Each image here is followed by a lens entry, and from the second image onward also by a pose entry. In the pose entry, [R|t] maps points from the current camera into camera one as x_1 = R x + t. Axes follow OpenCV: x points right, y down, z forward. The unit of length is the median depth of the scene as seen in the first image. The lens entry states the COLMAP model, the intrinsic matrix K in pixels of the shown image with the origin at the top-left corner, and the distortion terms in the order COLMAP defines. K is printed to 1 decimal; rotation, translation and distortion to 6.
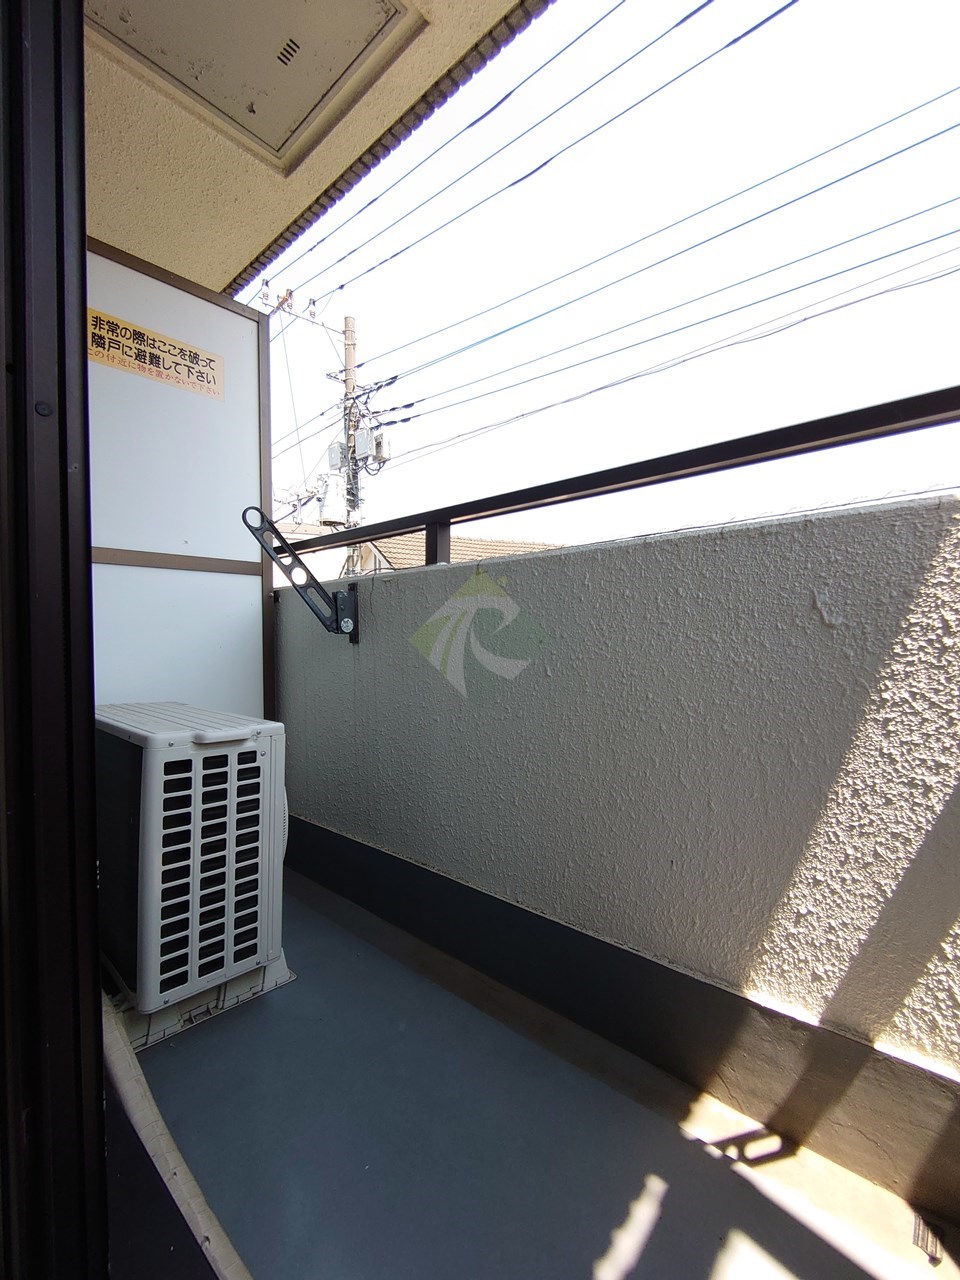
lens RADIAL K [[554.3, 0, 479.8], [0, 554.3, 643.4], [0, 0, 1]] dist [0.000834, 0.000165]
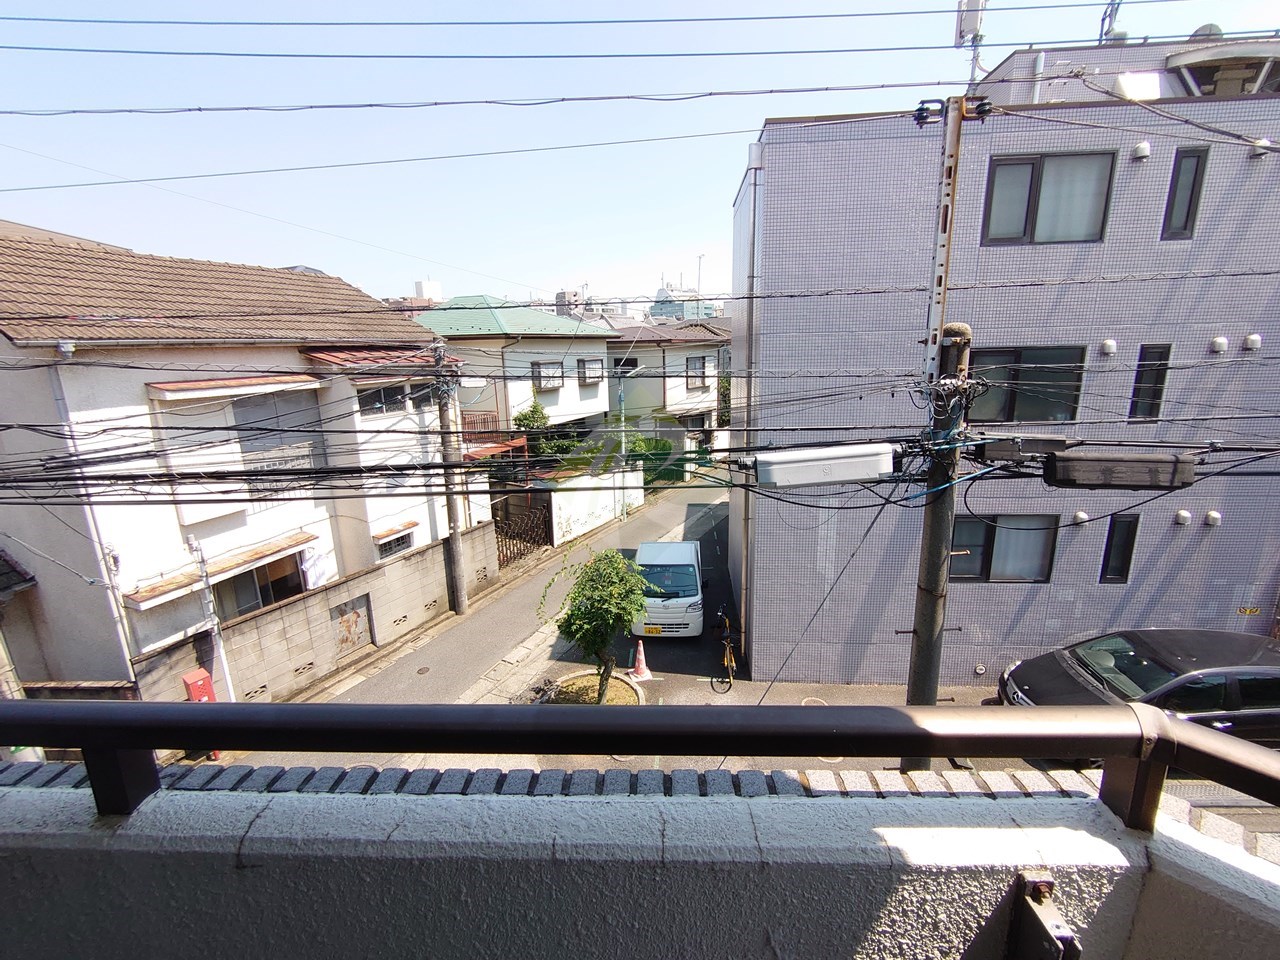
lens RADIAL K [[554.3, 0, 642.6], [0, 554.3, 474.1], [0, 0, 1]] dist [0.000834, 0.000165]
pose [[0.769708, -0.157263, 0.618722, 0.039393], [0.015280, 0.973444, 0.228416, -0.978728], [-0.638213, -0.166360, 0.751671, 0.605457]]
